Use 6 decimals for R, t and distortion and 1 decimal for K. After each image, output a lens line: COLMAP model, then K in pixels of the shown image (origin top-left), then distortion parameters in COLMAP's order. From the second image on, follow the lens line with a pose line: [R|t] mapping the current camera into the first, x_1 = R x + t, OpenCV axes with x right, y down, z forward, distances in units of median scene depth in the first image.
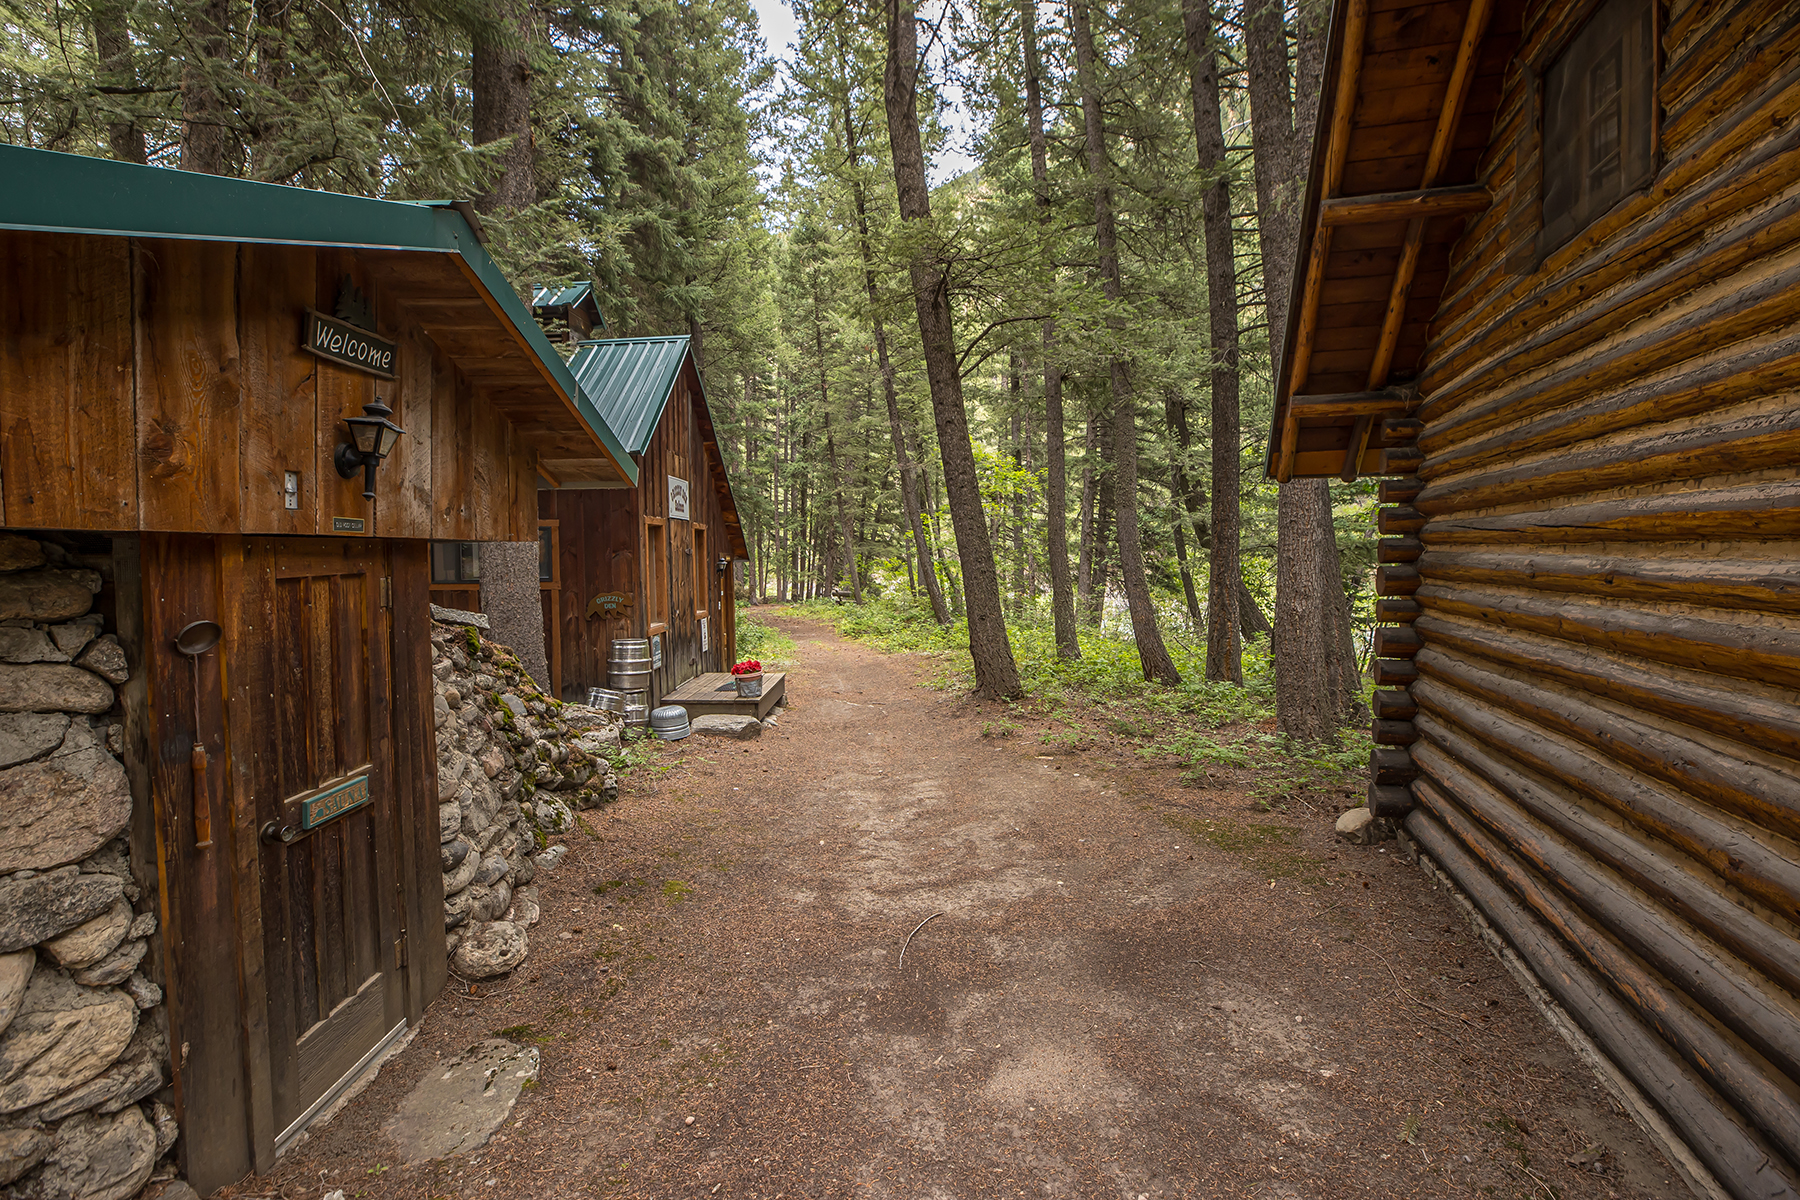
lens RADIAL K [[831.3, 0, 899.4], [0, 831.3, 598.7], [0, 0, 1]] dist [-0.030655, 0.005777]
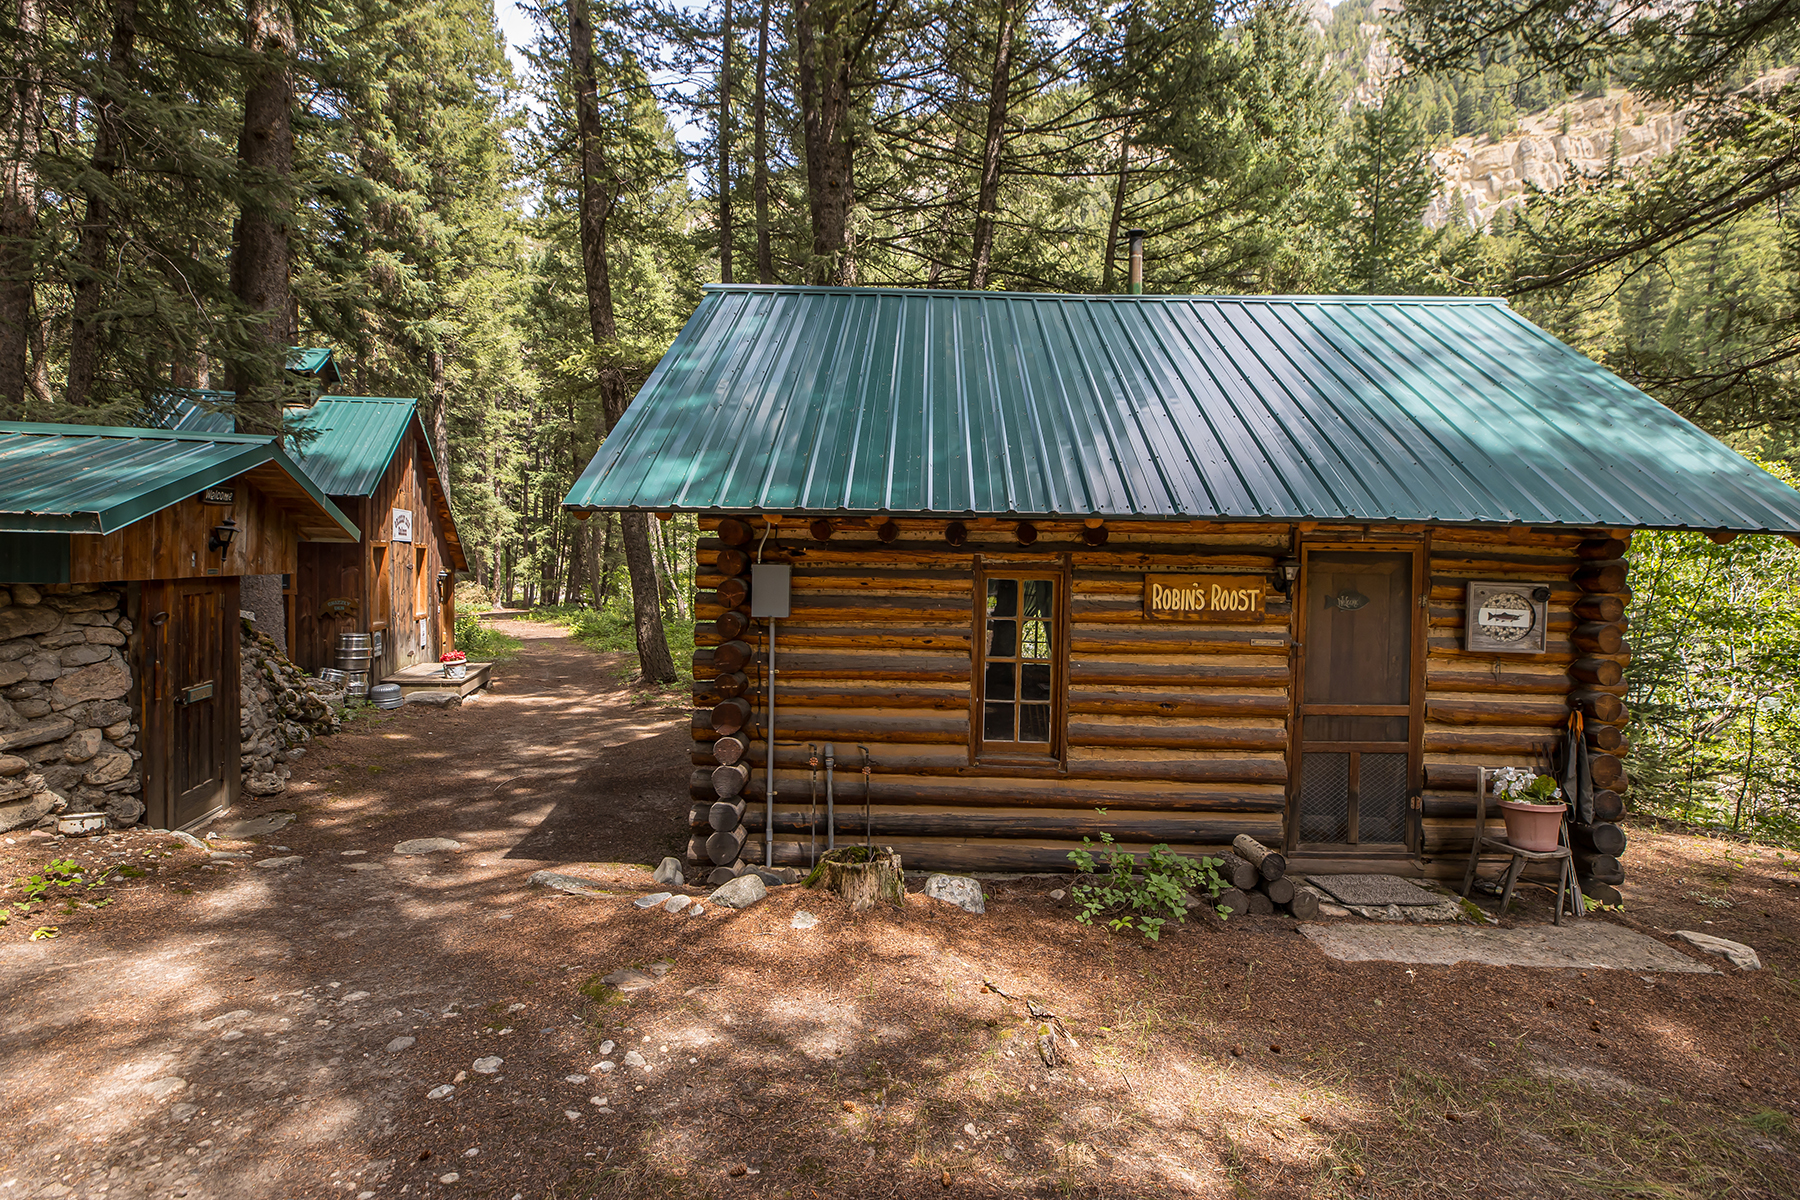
lens RADIAL K [[831.3, 0, 907.9], [0, 831.3, 599.4], [0, 0, 1]] dist [-0.030655, 0.005777]
pose [[0.962908, 0.028440, 0.268327, 0.320843], [-0.025496, 0.999570, -0.014449, -0.016423], [-0.268623, 0.007072, 0.963220, -0.933434]]
